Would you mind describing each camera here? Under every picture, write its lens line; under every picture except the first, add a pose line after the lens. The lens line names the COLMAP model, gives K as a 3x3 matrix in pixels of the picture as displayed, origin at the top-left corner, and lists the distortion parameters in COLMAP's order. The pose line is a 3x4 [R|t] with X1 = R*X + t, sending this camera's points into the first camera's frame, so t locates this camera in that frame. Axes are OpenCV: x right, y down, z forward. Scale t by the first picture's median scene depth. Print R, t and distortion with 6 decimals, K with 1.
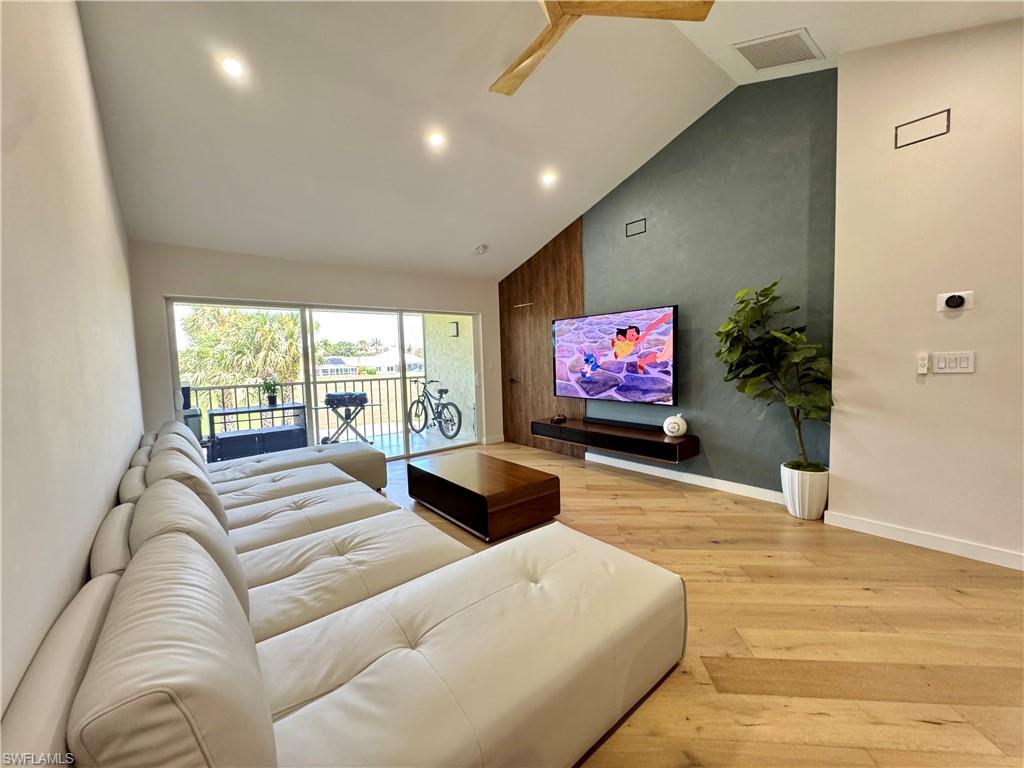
lens RADIAL K [[408.7, 0, 516.1], [0, 408.7, 383.9], [0, 0, 1]] dist [-0.002724, -0.000209]
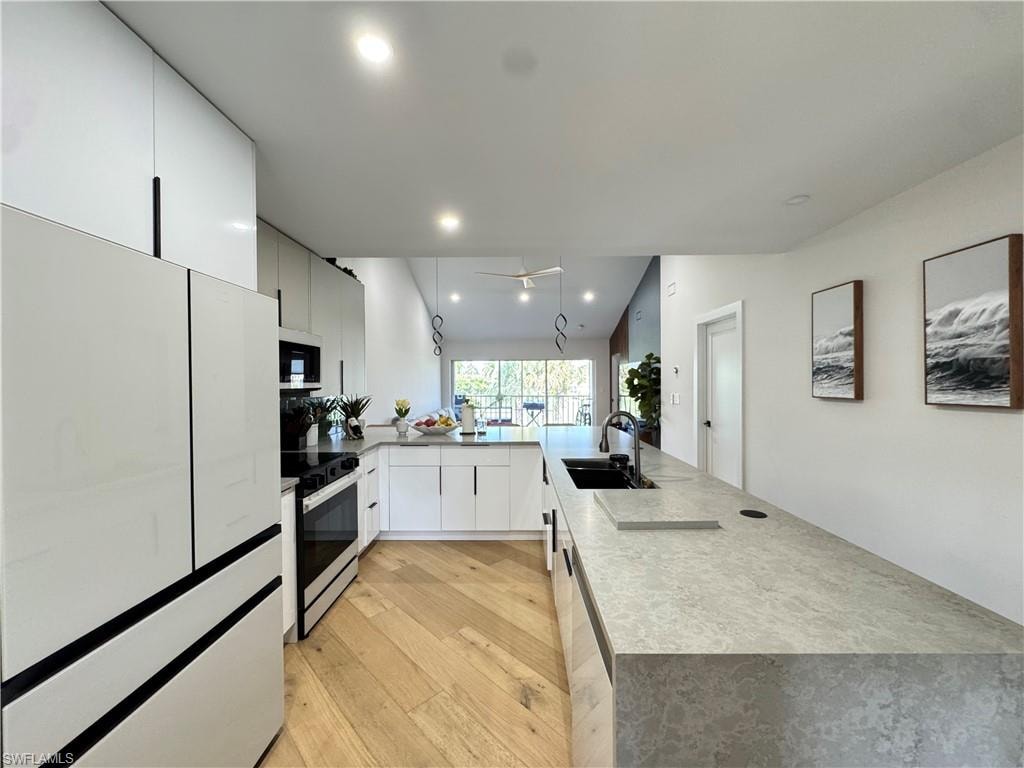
lens RADIAL K [[408.8, 0, 516.3], [0, 408.8, 382.6], [0, 0, 1]] dist [-0.003850, 0.000630]
pose [[0.763624, 0.028465, -0.645033, 1.010985], [-0.060755, 0.997763, -0.027894, -0.014826], [0.642796, 0.060489, 0.763645, -0.643649]]
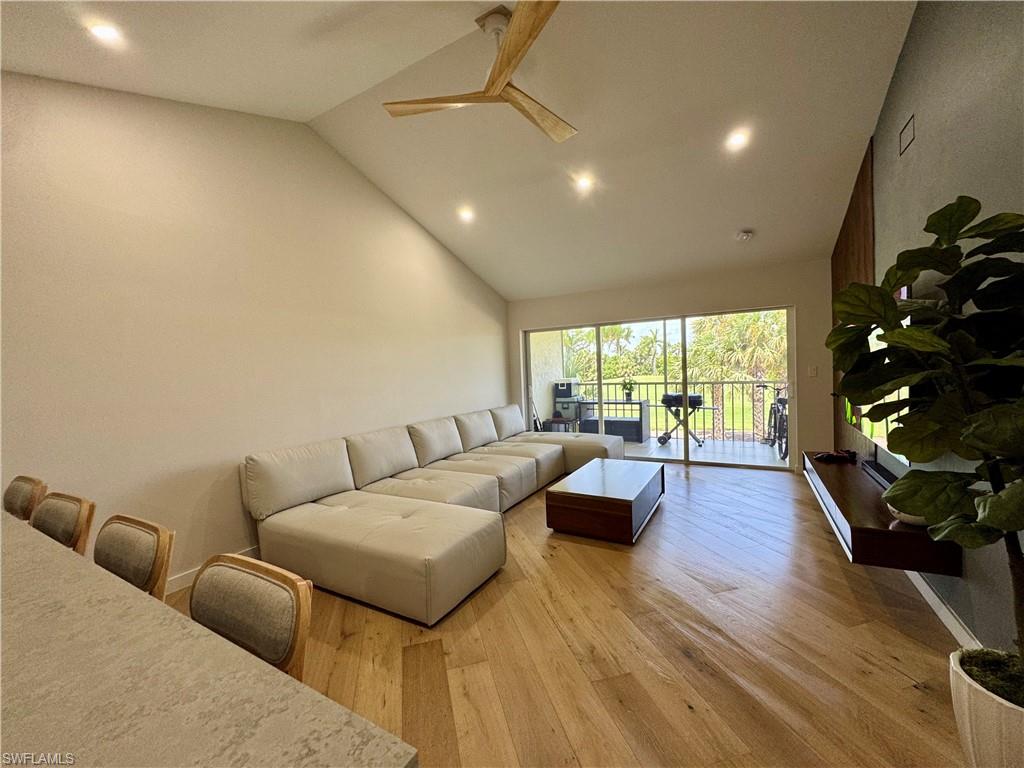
lens RADIAL K [[408.7, 0, 509.9], [0, 408.7, 388.5], [0, 0, 1]] dist [-0.002724, -0.000209]
pose [[0.347008, 0.058645, -0.936027, 0.628694], [-0.029805, 0.998229, 0.051493, -0.050780], [0.937388, 0.010029, 0.348142, 0.302735]]
